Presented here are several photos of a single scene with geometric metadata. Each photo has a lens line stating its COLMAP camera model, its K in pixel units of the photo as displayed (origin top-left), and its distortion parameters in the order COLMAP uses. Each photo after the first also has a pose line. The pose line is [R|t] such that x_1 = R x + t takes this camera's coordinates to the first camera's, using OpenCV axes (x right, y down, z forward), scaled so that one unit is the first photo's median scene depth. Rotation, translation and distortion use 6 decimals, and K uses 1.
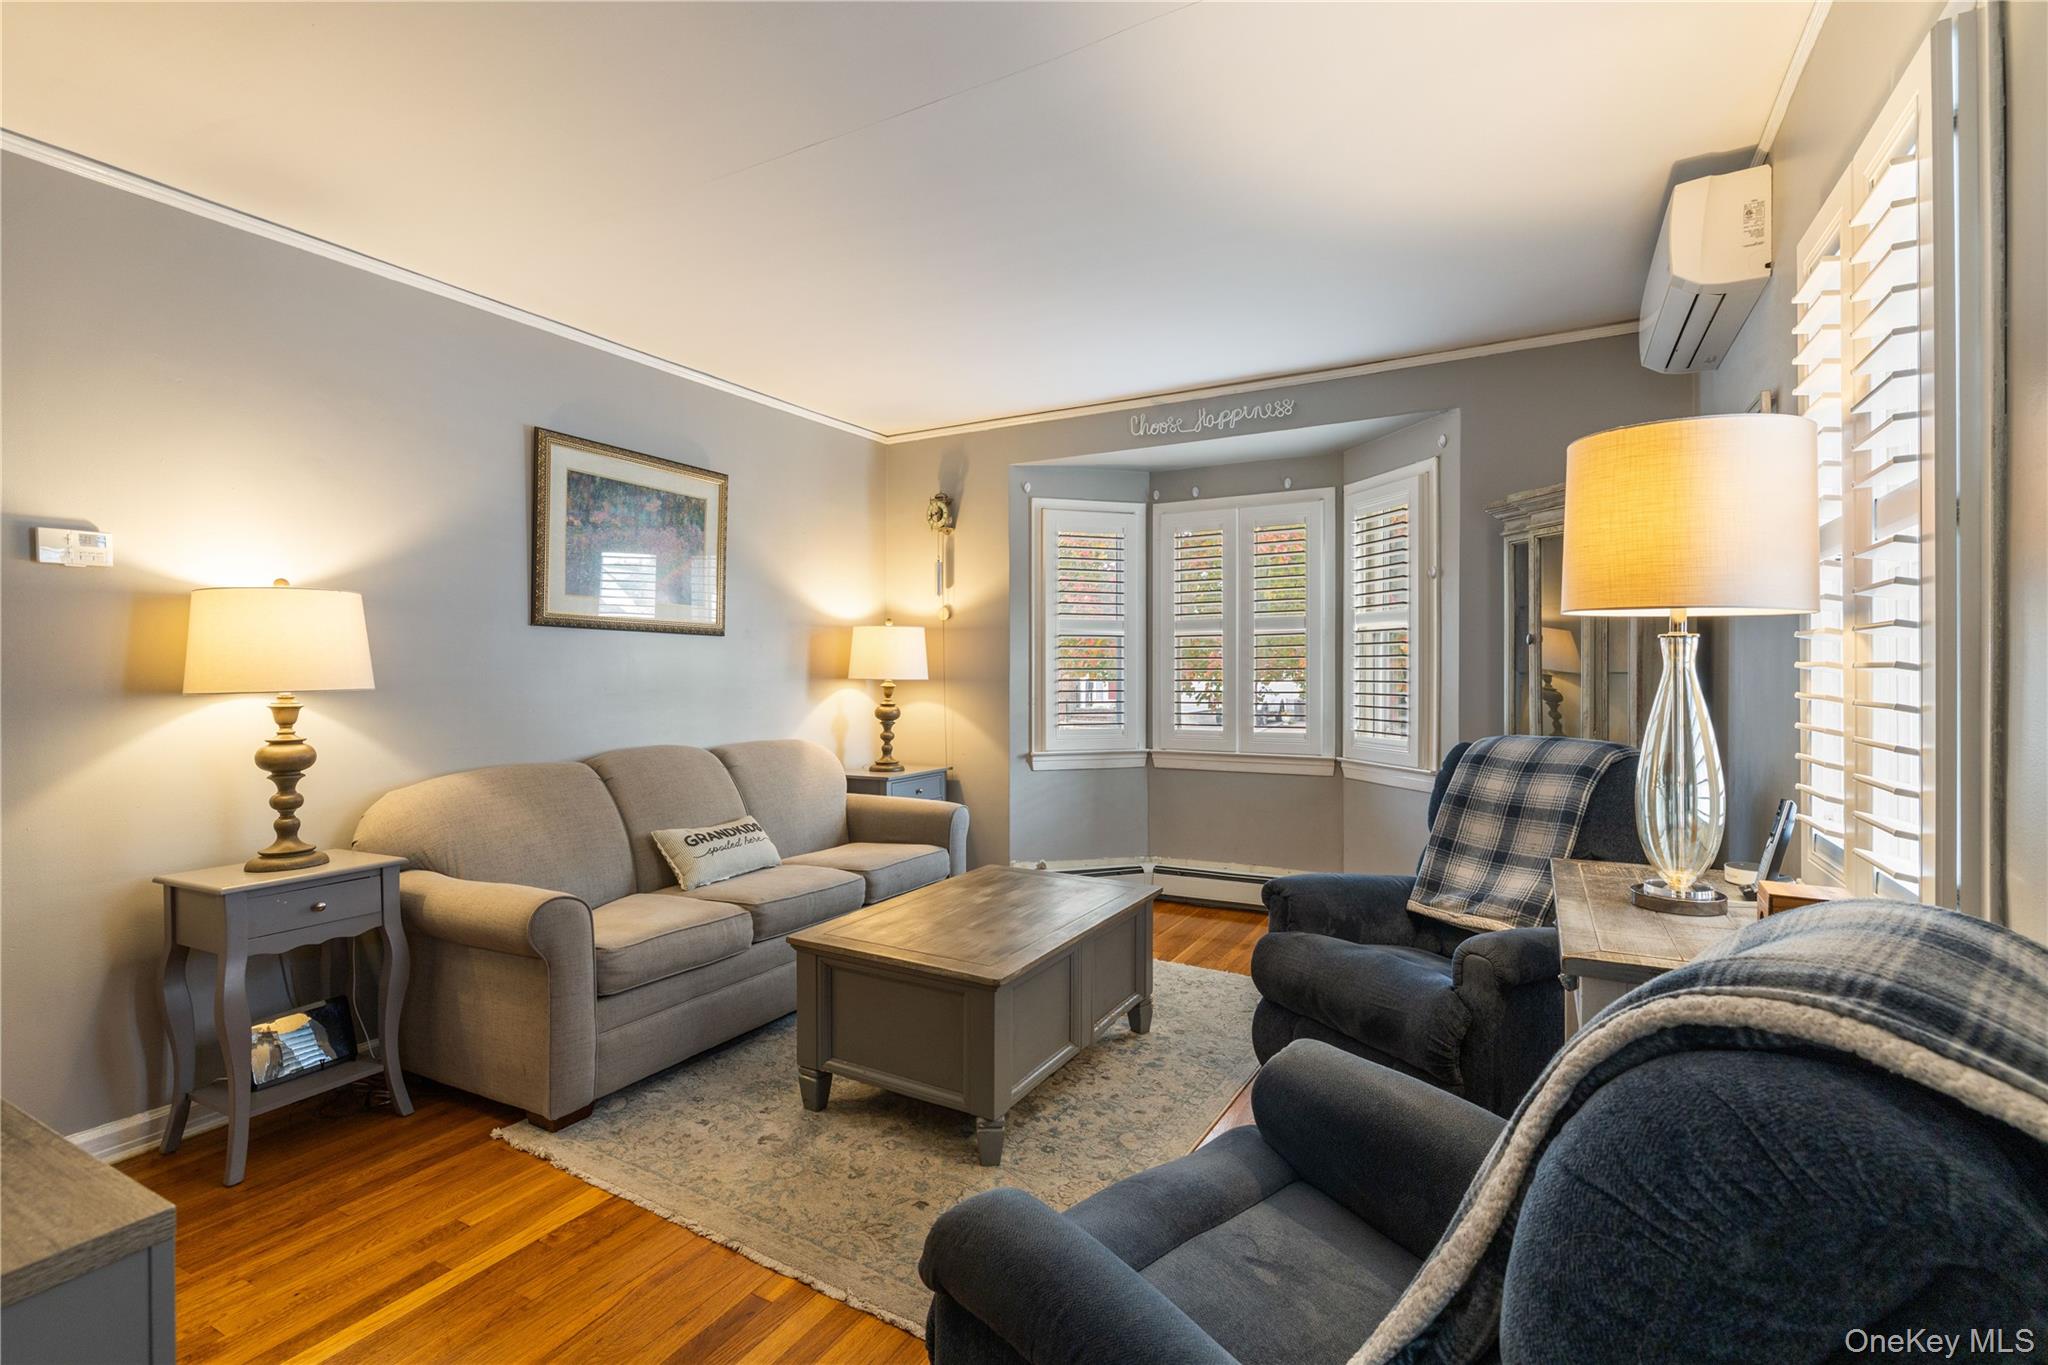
lens RADIAL K [[929.4, 0, 1031.0], [0, 929.4, 675.7], [0, 0, 1]] dist [0.002116, 0.000223]
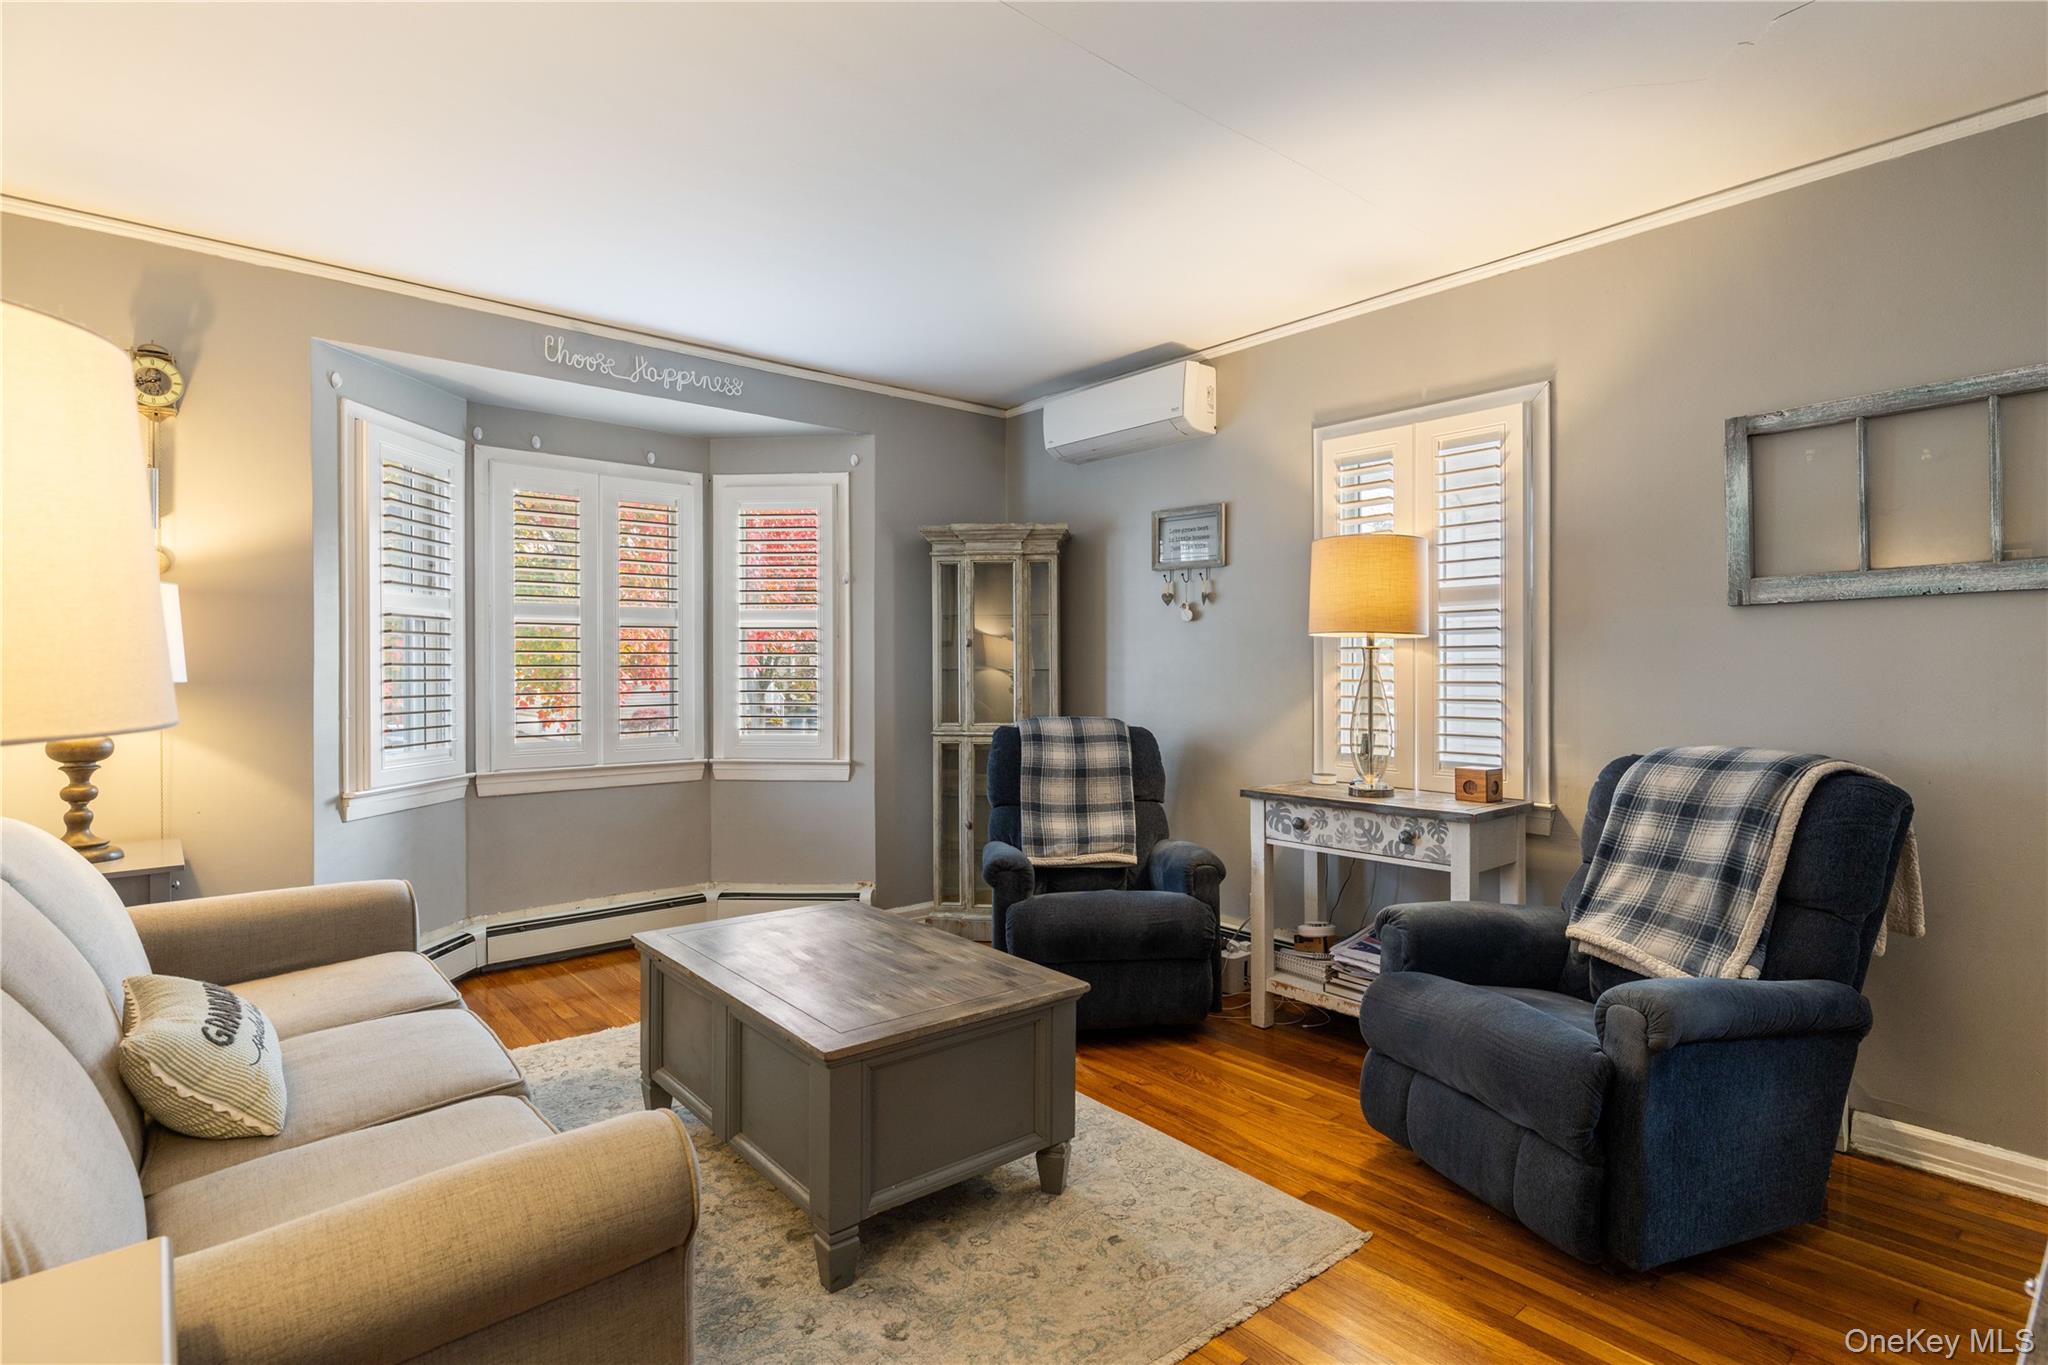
lens RADIAL K [[997.5, 0, 1011.7], [0, 997.5, 669.0], [0, 0, 1]] dist [-0.001324, -0.000130]
pose [[0.360770, 0.002611, 0.932651, -0.576770], [0.004443, 0.999980, -0.004518, 0.001636], [-0.932644, 0.005773, 0.360751, 0.389821]]
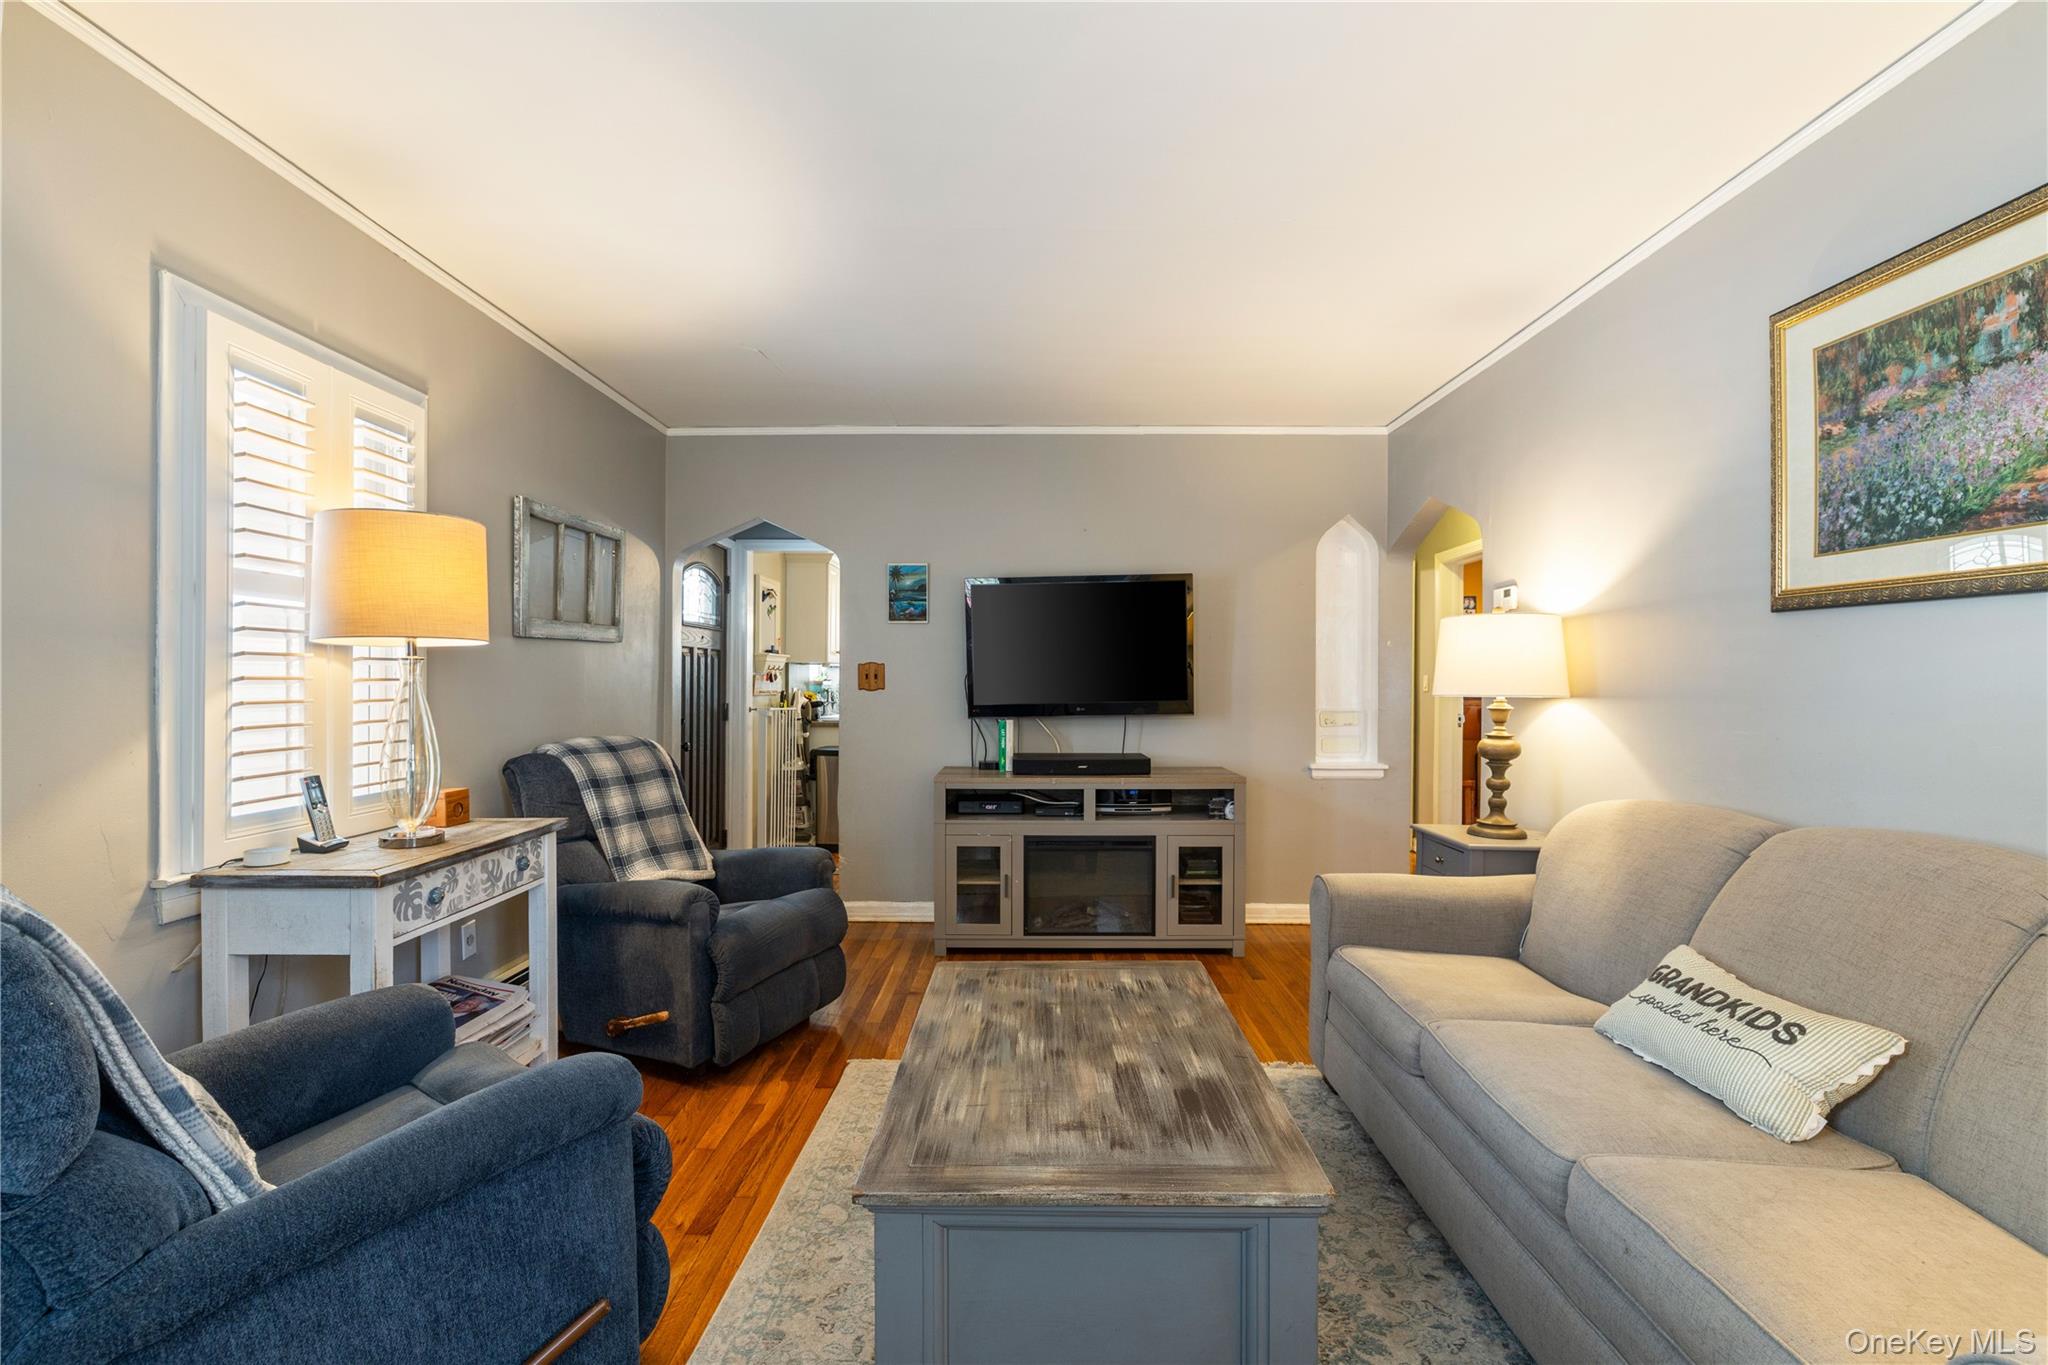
lens RADIAL K [[885.8, 0, 1023.0], [0, 885.8, 682.6], [0, 0, 1]] dist [-0.000579, 0.000966]
pose [[-0.881664, 0.004685, -0.471854, 0.207631], [0.000359, 0.999957, 0.009259, -0.007696], [0.471878, 0.007994, -0.881628, 1.099911]]
